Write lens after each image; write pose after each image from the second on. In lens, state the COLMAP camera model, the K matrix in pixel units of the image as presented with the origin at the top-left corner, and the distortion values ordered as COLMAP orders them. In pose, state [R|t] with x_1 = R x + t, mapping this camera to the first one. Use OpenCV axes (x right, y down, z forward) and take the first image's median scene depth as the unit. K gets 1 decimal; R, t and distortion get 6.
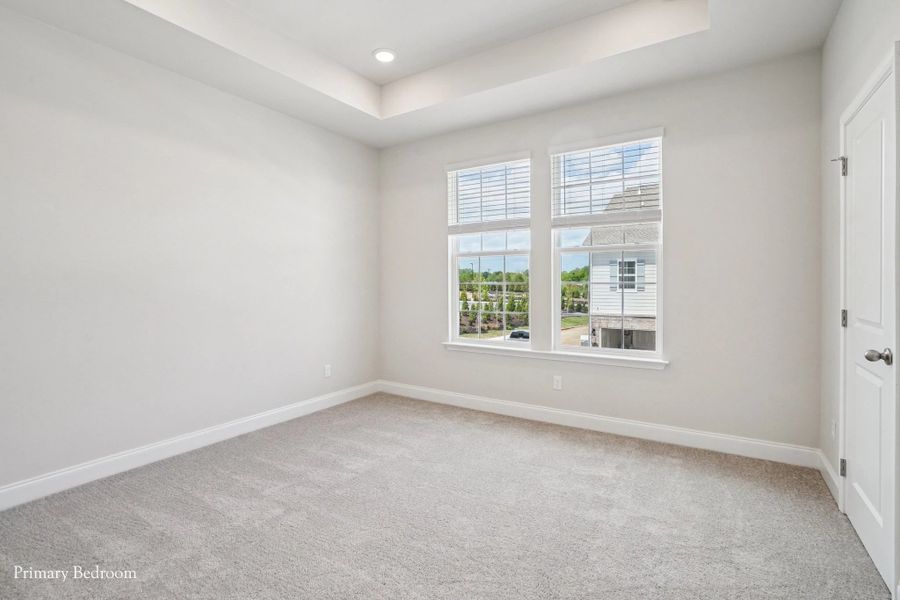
lens RADIAL K [[426.2, 0, 448.2], [0, 426.2, 286.4], [0, 0, 1]] dist [-0.000344, 0.000063]
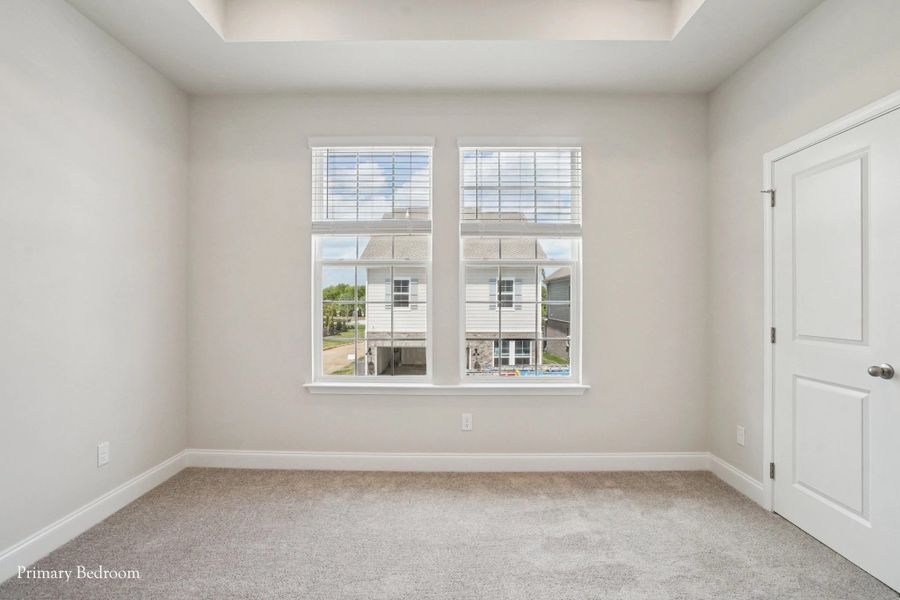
lens RADIAL K [[438.8, 0, 450.0], [0, 438.8, 300.0], [0, 0, 1]] dist [-0.023556, 0.000464]
pose [[0.848264, 0.006481, 0.529533, -0.194253], [-0.001202, 0.999946, -0.010312, -0.002239], [-0.529572, 0.008111, 0.848227, 0.253062]]
